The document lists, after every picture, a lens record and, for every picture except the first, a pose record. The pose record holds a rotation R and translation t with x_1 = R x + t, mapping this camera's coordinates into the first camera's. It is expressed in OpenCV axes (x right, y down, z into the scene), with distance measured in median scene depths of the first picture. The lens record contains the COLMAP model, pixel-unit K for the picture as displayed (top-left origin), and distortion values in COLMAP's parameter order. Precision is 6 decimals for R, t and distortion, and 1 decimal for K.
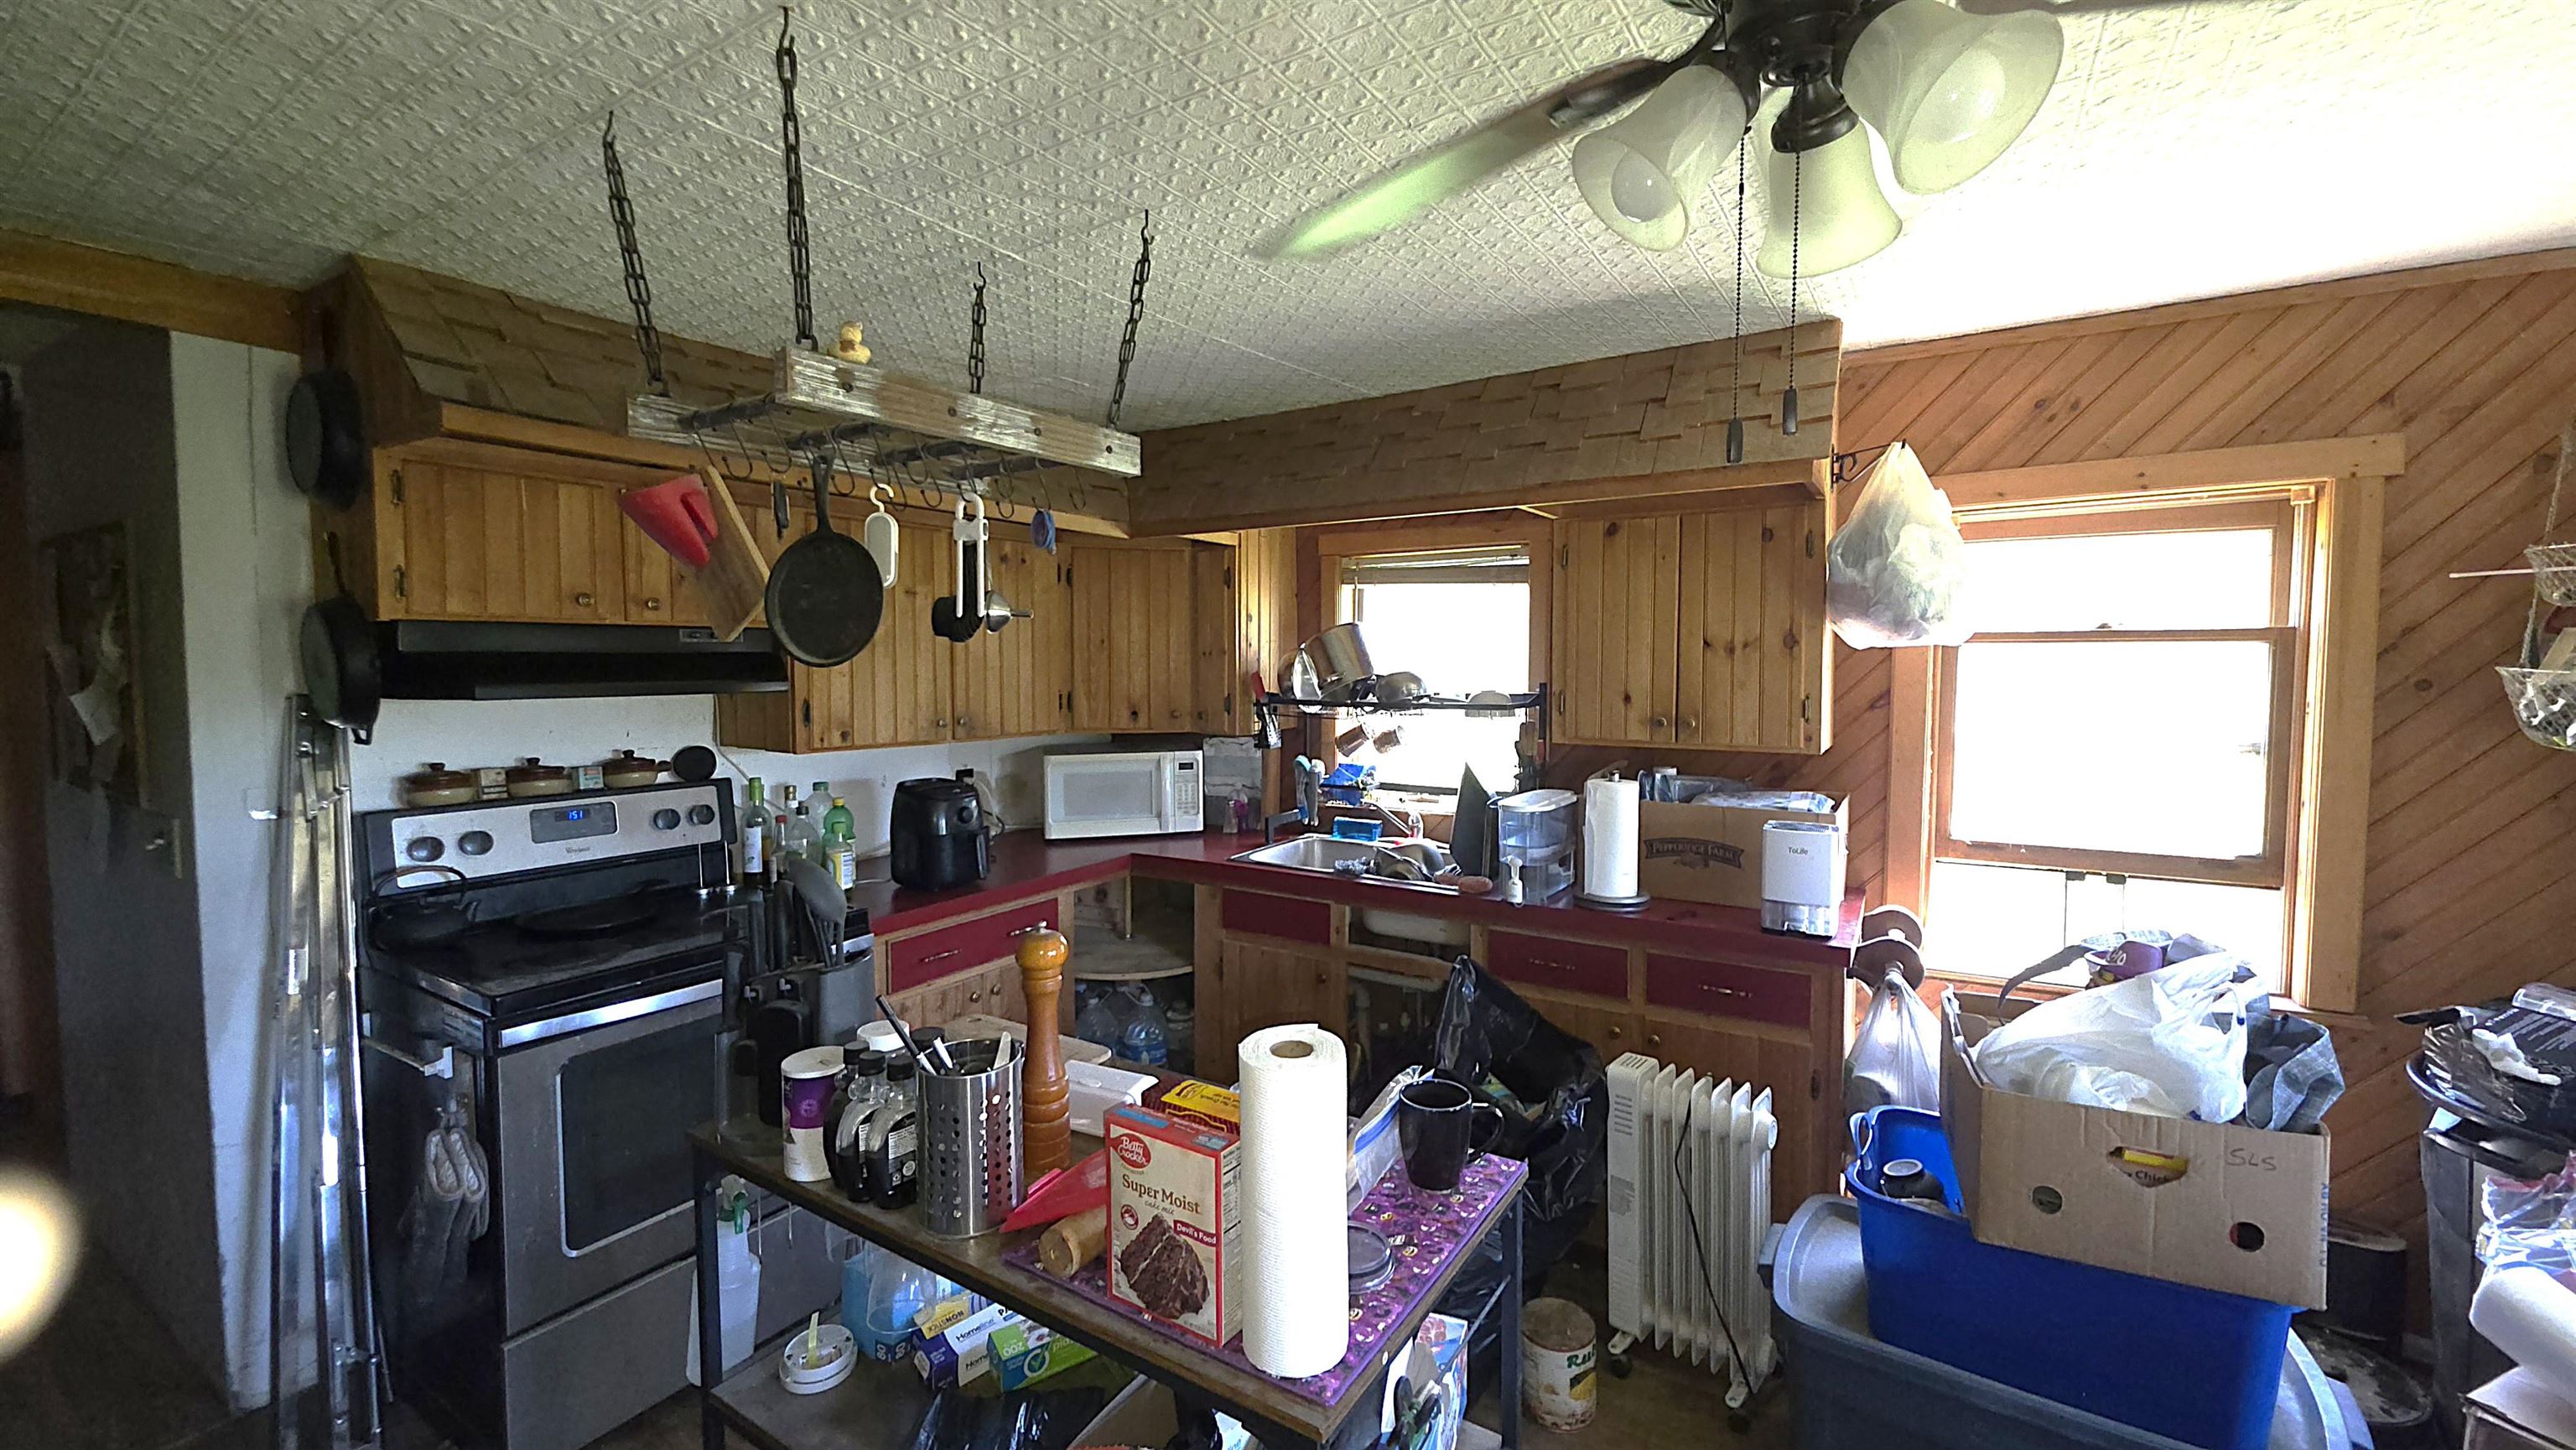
lens RADIAL K [[1027.8, 0, 1286.4], [0, 1027.8, 710.9], [0, 0, 1]] dist [0.010717, -0.007311]
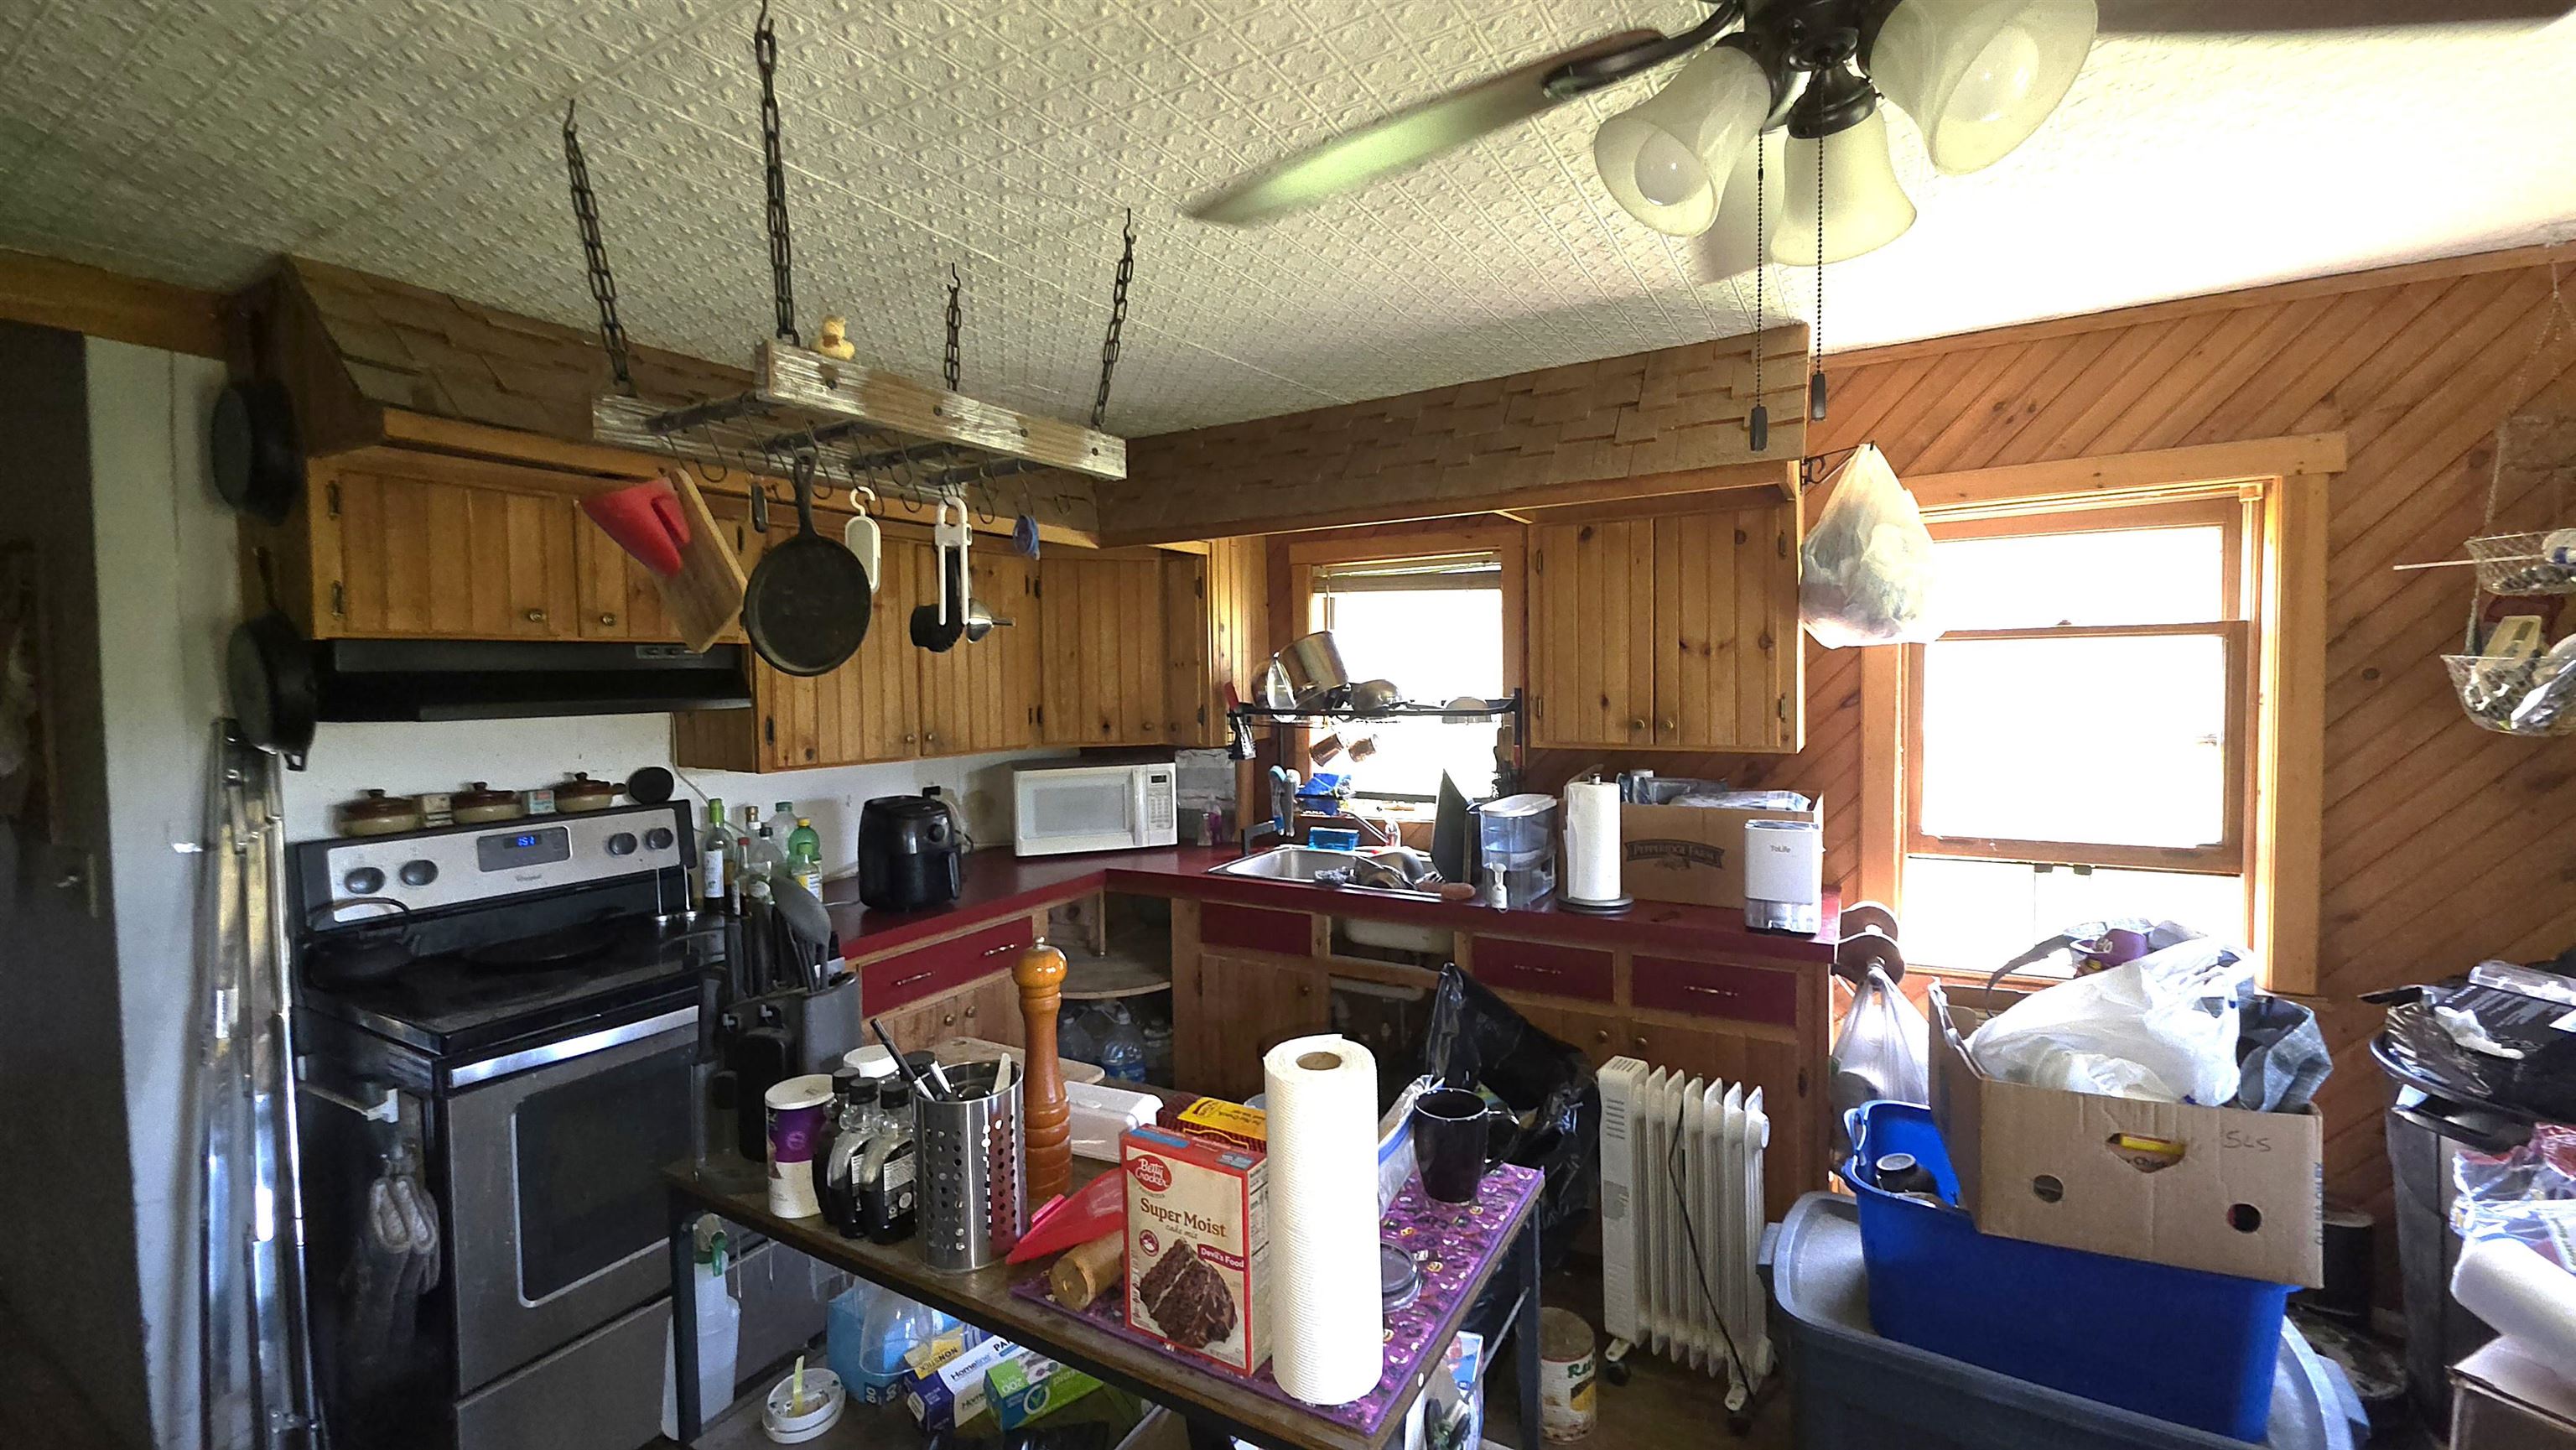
lens RADIAL K [[1027.8, 0, 1286.4], [0, 1027.8, 710.9], [0, 0, 1]] dist [0.010717, -0.007311]
pose [[0.998931, -0.017271, 0.042880, -0.026059], [0.017844, 0.999756, -0.013007, 0.005490], [-0.042644, 0.013758, 0.998996, 0.014365]]
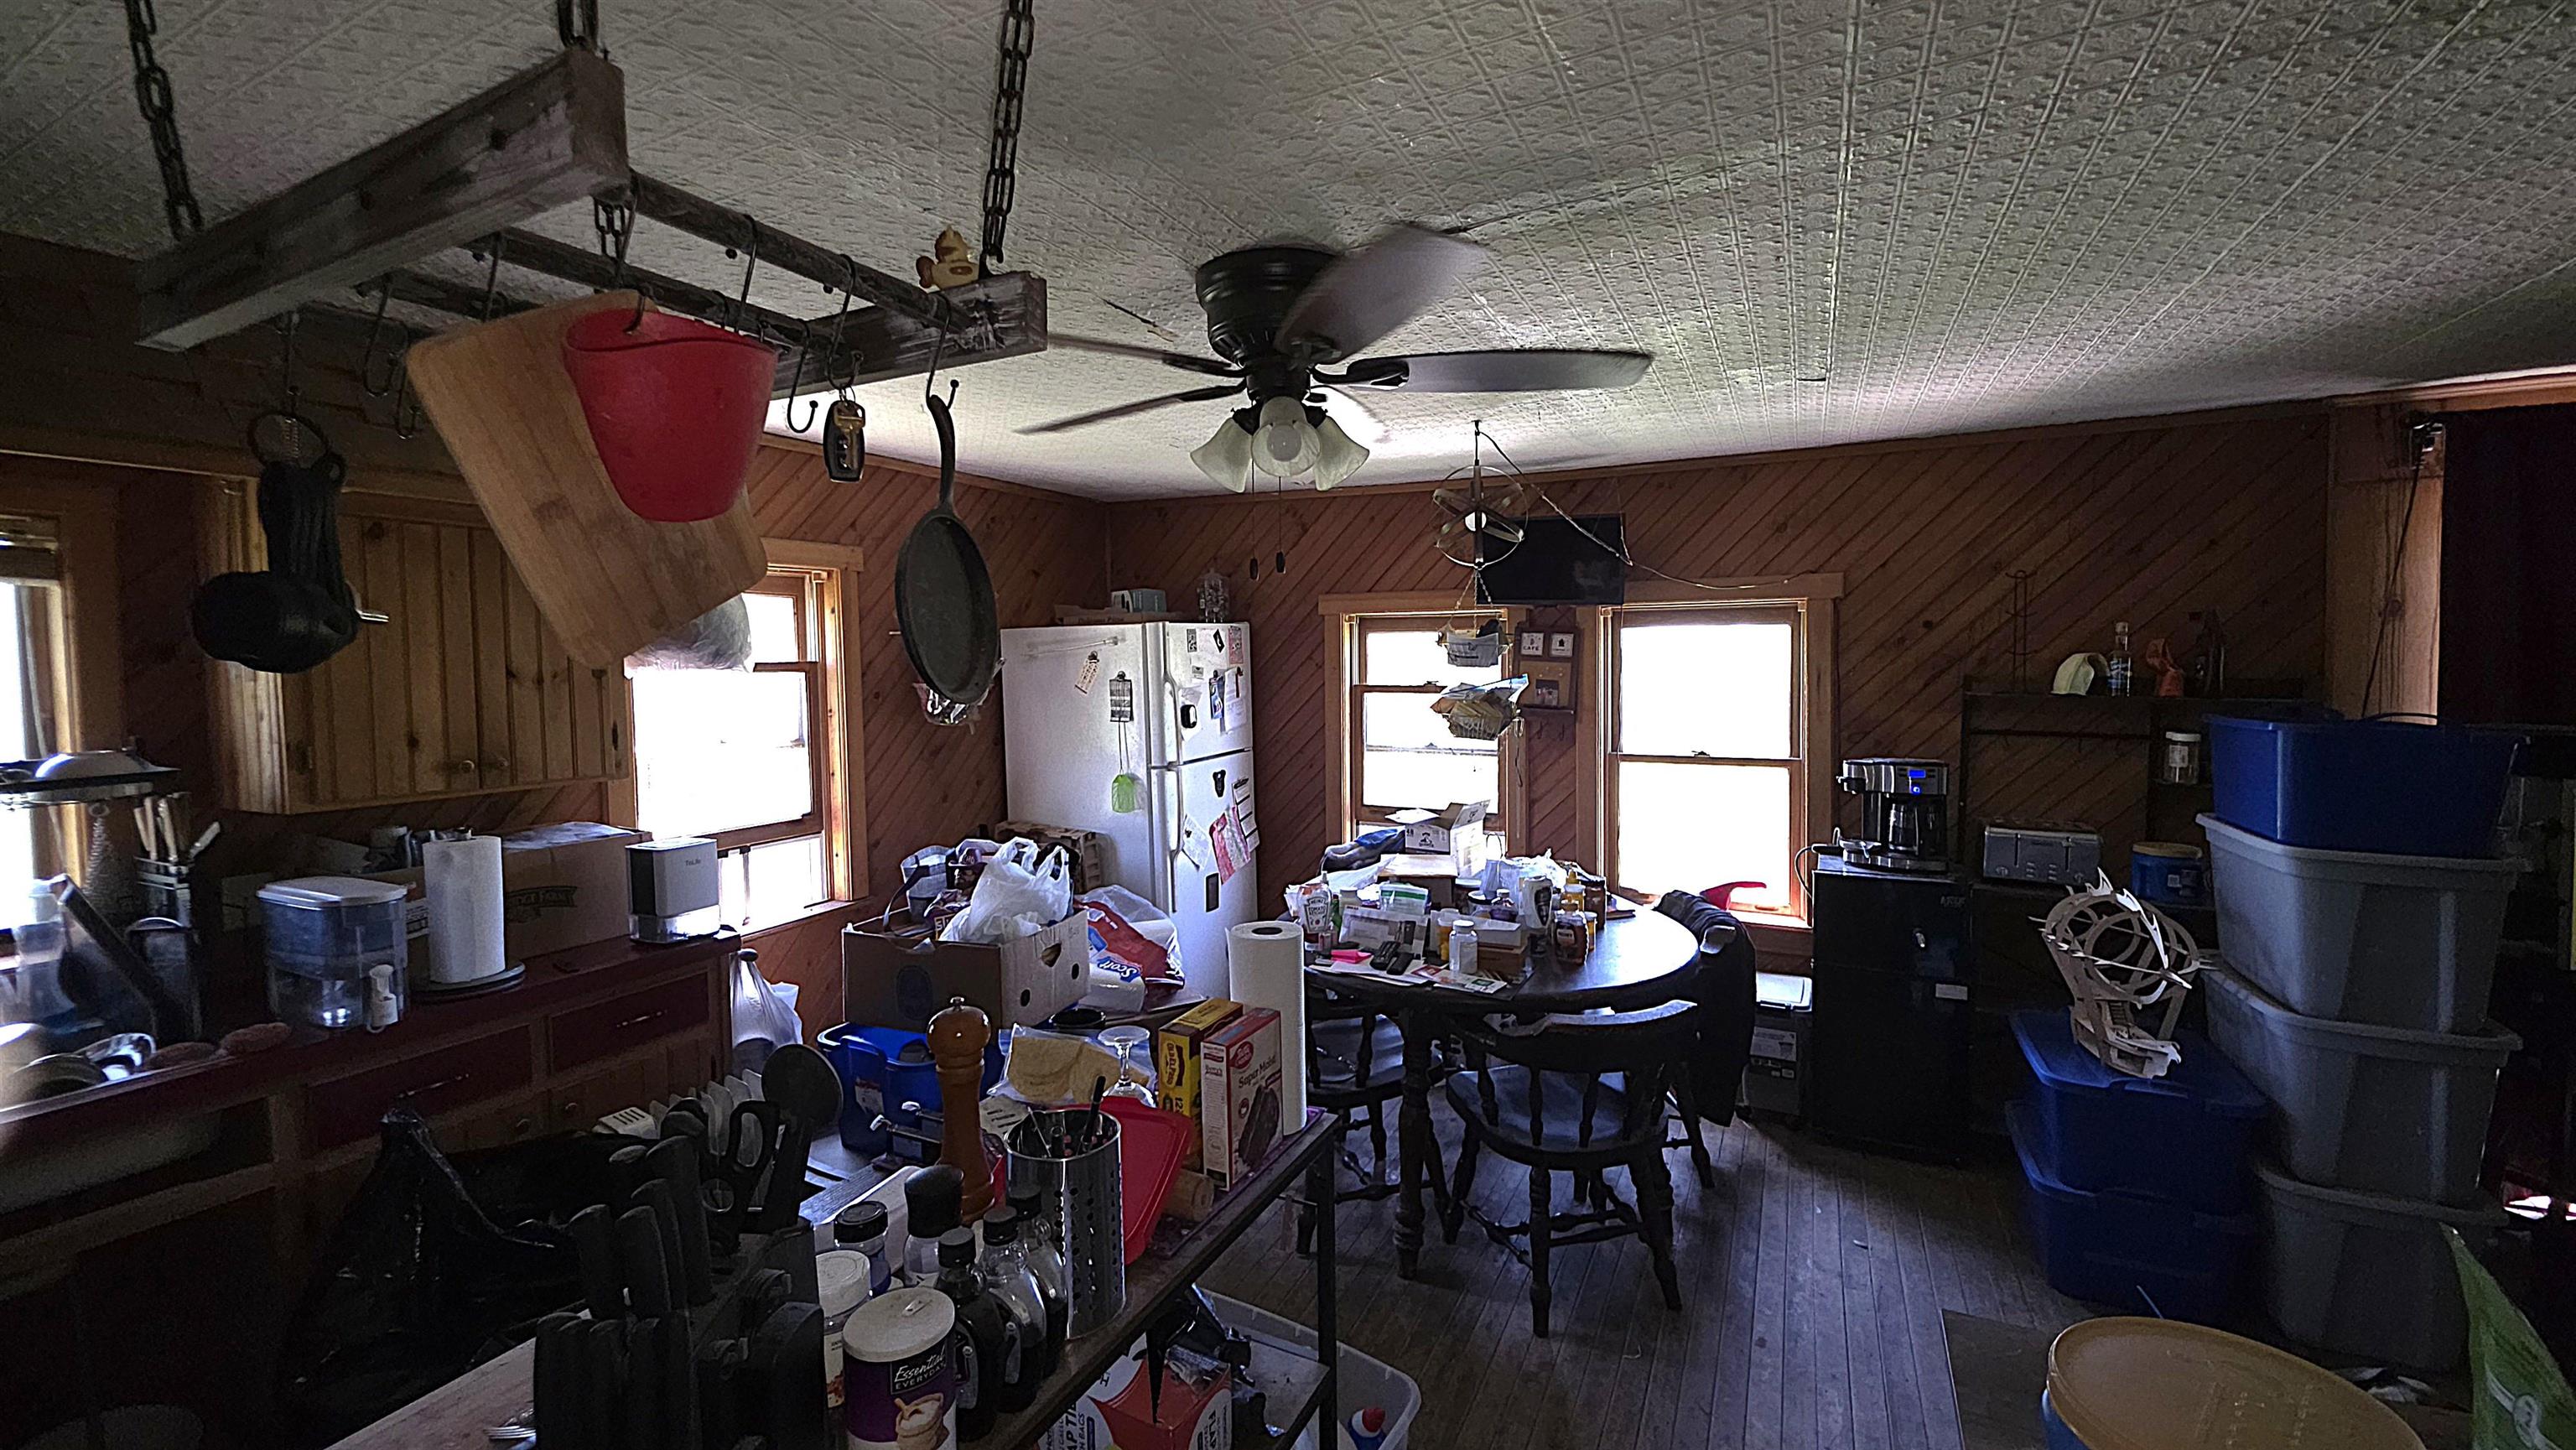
lens RADIAL K [[1027.8, 0, 1286.4], [0, 1027.8, 710.9], [0, 0, 1]] dist [0.010717, -0.007311]
pose [[-0.095994, -0.040440, 0.994560, -0.653359], [0.070957, 0.996354, 0.047362, -0.031722], [-0.992850, 0.075117, -0.092774, 0.467285]]
